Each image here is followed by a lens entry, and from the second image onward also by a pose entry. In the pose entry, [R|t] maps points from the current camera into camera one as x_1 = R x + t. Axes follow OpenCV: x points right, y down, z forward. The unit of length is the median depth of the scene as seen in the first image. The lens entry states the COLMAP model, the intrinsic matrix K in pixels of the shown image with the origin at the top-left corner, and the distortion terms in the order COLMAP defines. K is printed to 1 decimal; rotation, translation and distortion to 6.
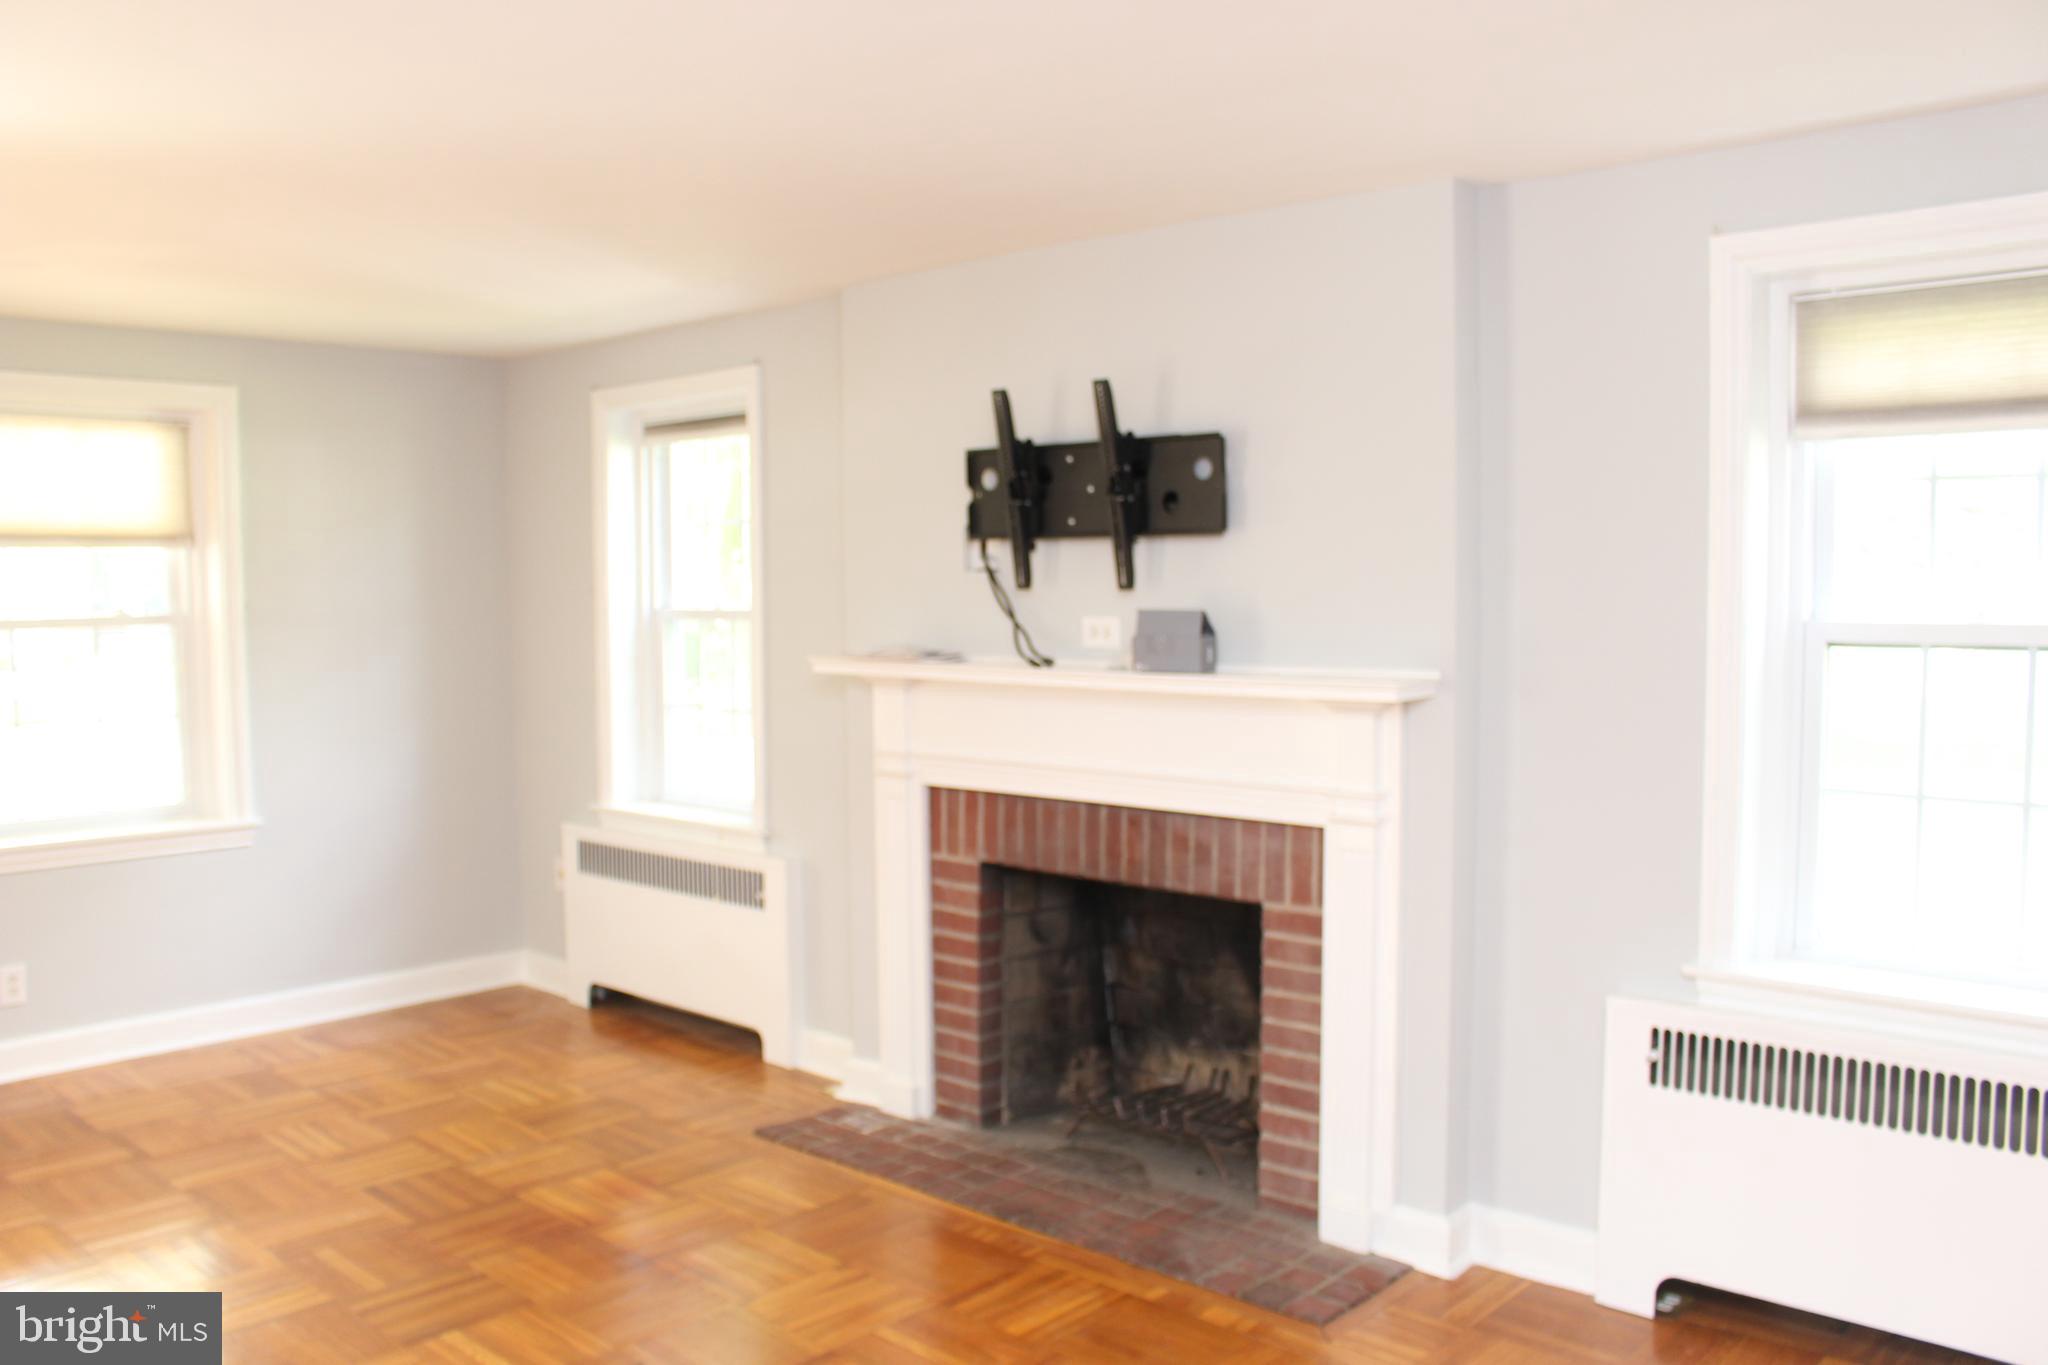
lens RADIAL K [[1705.8, 0, 1030.3], [0, 1705.8, 678.2], [0, 0, 1]] dist [-0.144797, 0.128323]
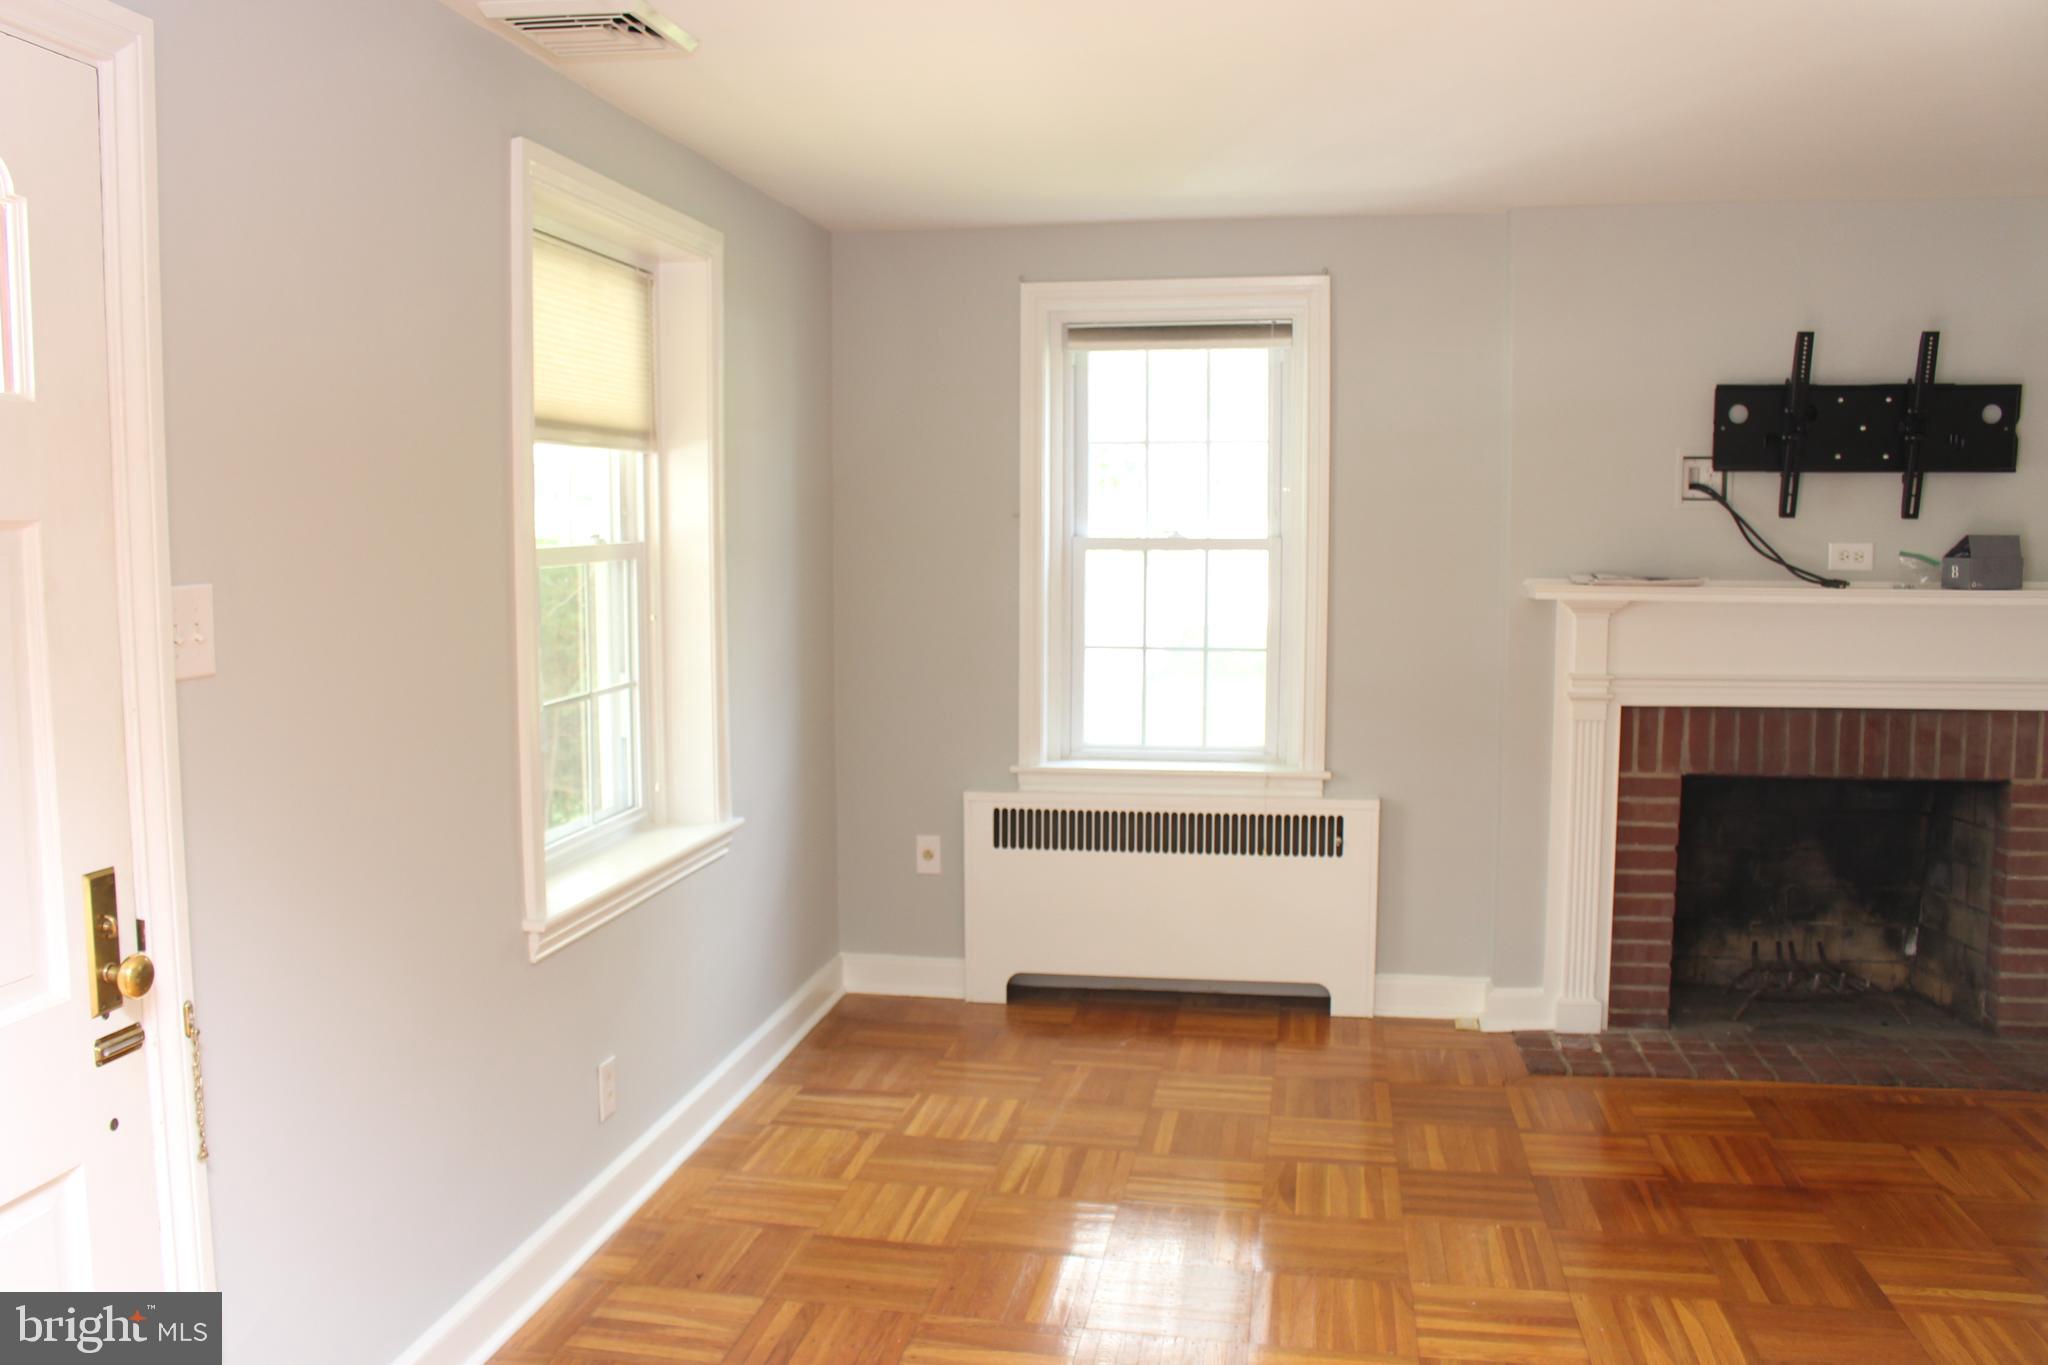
lens RADIAL K [[1680.5, 0, 1015.1], [0, 1680.5, 688.6], [0, 0, 1]] dist [-0.140905, 0.107975]
pose [[0.840391, -0.049601, 0.539707, -0.932112], [0.029895, 0.998530, 0.045219, -0.004200], [-0.541156, -0.021867, 0.840638, 0.369918]]
